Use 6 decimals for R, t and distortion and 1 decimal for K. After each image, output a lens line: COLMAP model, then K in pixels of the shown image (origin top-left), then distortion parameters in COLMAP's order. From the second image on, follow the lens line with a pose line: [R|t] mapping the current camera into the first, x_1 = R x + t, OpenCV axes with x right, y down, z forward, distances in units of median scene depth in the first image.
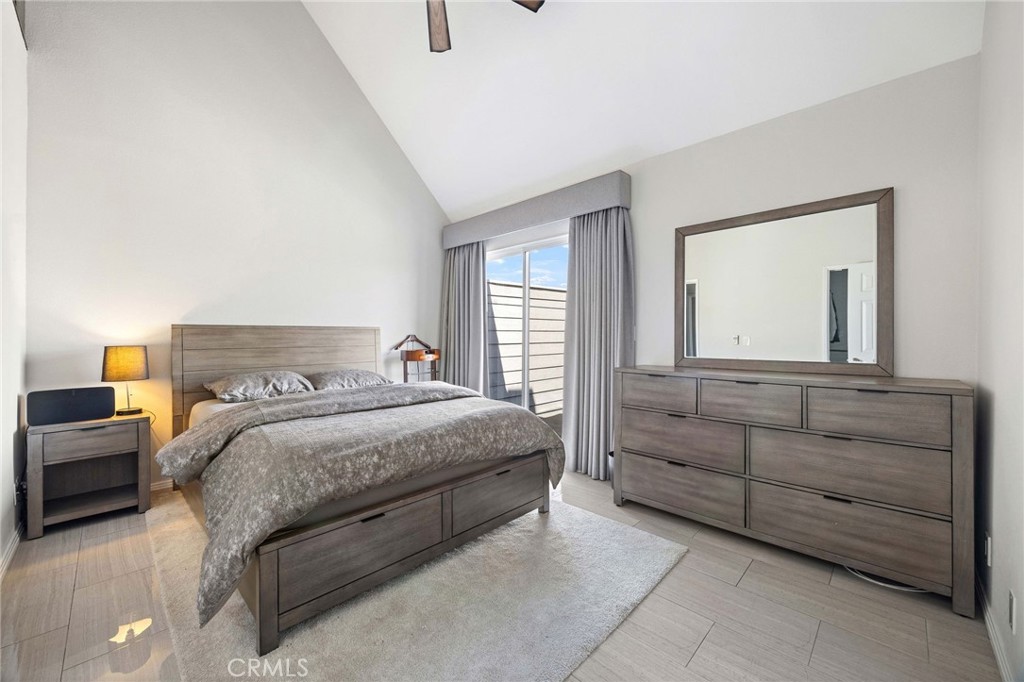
lens RADIAL K [[407.3, 0, 512.0], [0, 407.3, 337.9], [0, 0, 1]] dist [0.019556, -0.000090]
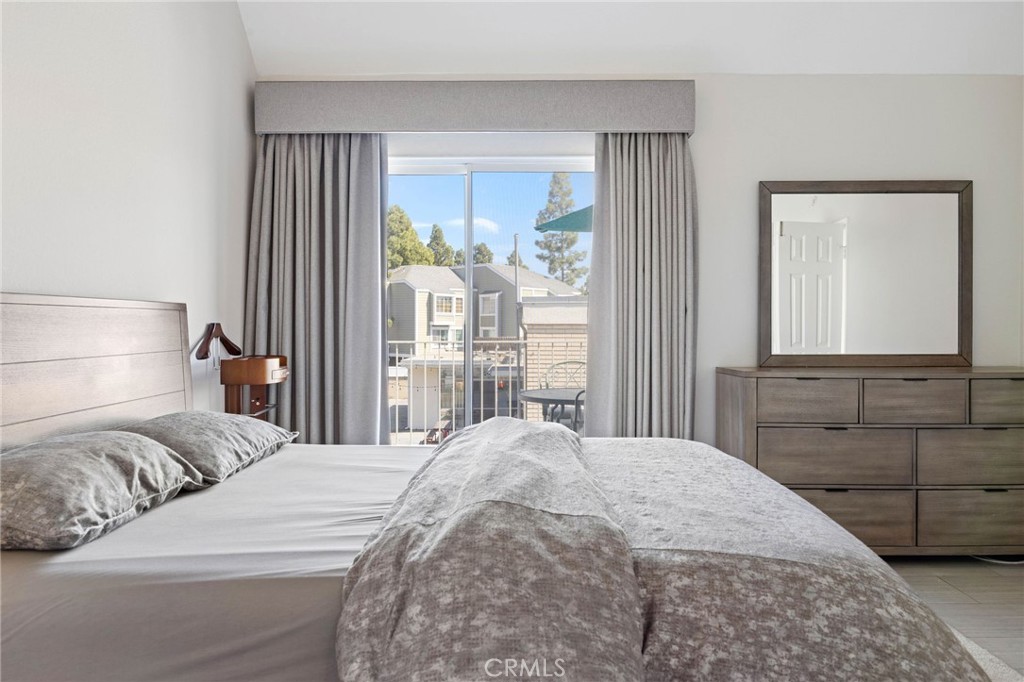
lens RADIAL K [[691.0, 0, 510.2], [0, 691.0, 339.7], [0, 0, 1]] dist [0.010265, 0.001001]
pose [[0.717122, -0.011898, 0.696846, -1.013772], [0.002435, 0.999891, 0.014567, 0.001133], [-0.696943, -0.008749, 0.717073, 0.518826]]
